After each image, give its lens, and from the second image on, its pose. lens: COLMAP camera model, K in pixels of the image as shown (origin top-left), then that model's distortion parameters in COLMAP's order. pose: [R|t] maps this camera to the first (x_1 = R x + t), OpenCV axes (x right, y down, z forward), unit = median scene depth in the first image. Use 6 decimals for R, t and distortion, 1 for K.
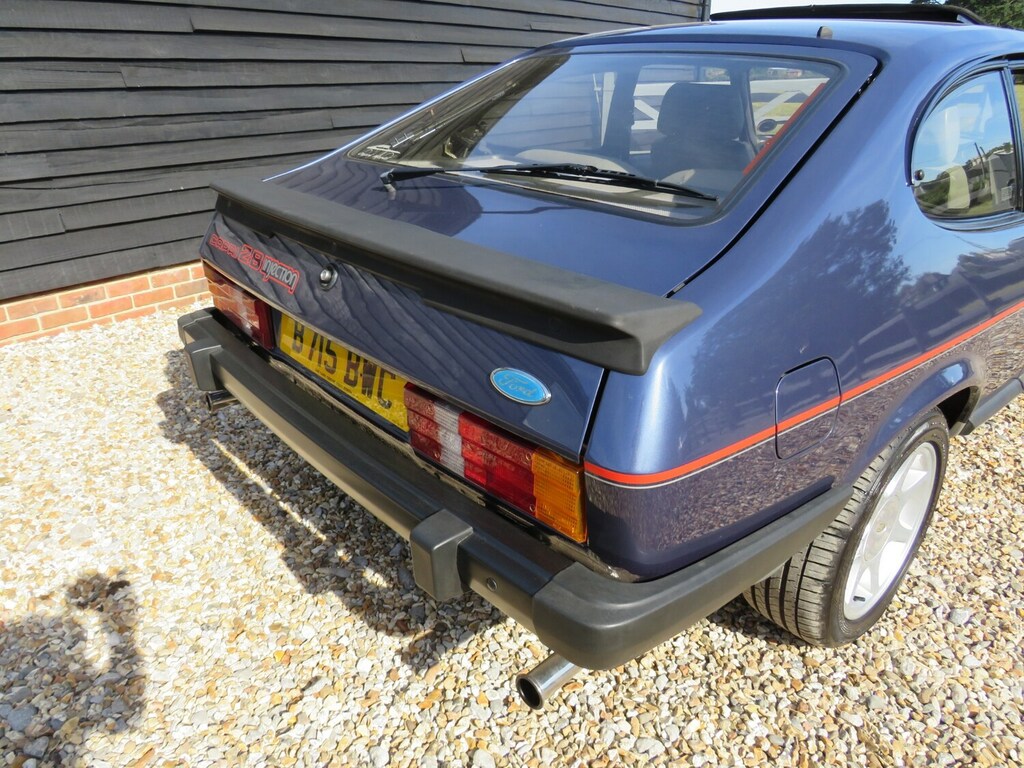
lens RADIAL K [[716.0, 0, 507.7], [0, 716.0, 386.4], [0, 0, 1]] dist [-0.031534, 0.019396]
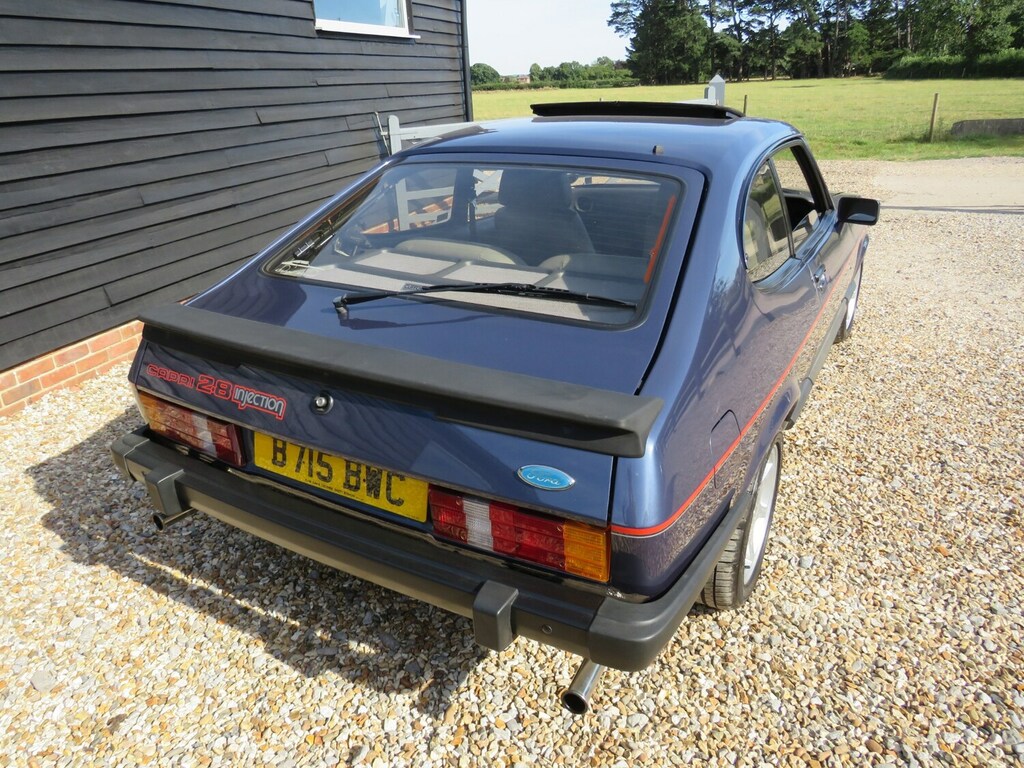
lens RADIAL K [[716.0, 0, 505.3], [0, 716.0, 383.5], [0, 0, 1]] dist [-0.031534, 0.019396]
pose [[0.944680, -0.158697, 0.287044, -0.253987], [0.164193, 0.986416, 0.004989, -0.118755], [-0.283937, 0.042417, 0.957904, -0.161423]]
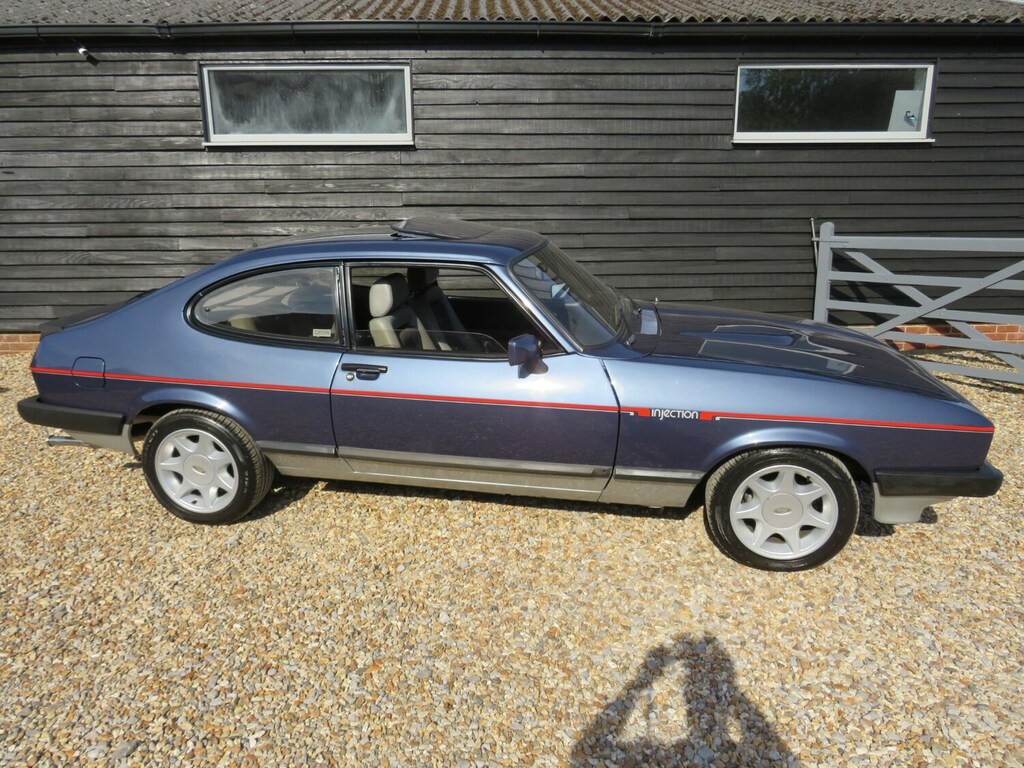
lens RADIAL K [[716.0, 0, 520.9], [0, 716.0, 397.9], [0, 0, 1]] dist [-0.031534, 0.019396]
pose [[0.643804, 0.209406, -0.735979, 2.561213], [-0.301236, 0.953518, 0.007794, -0.300260], [0.703401, 0.216686, 0.676959, 0.189496]]
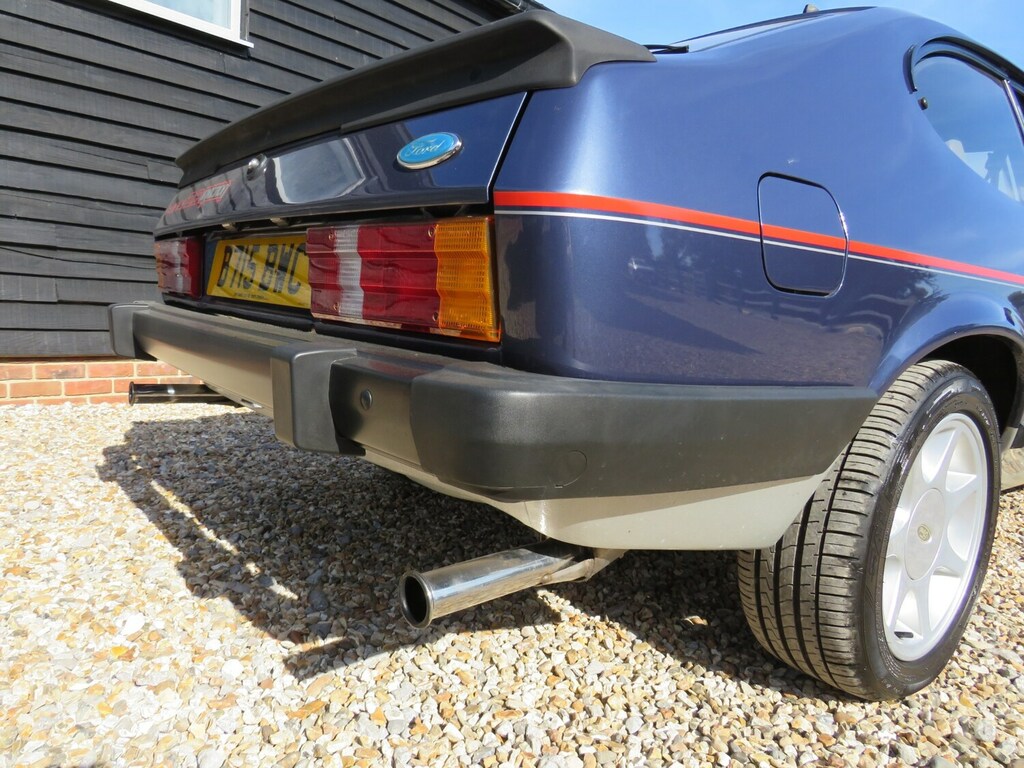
lens RADIAL K [[716.0, 0, 503.1], [0, 716.0, 388.9], [0, 0, 1]] dist [-0.031534, 0.019396]
pose [[0.997634, 0.054664, -0.041687, 0.091182], [-0.064627, 0.952496, -0.297615, 0.298559], [0.023438, 0.299605, 0.953775, 0.202721]]
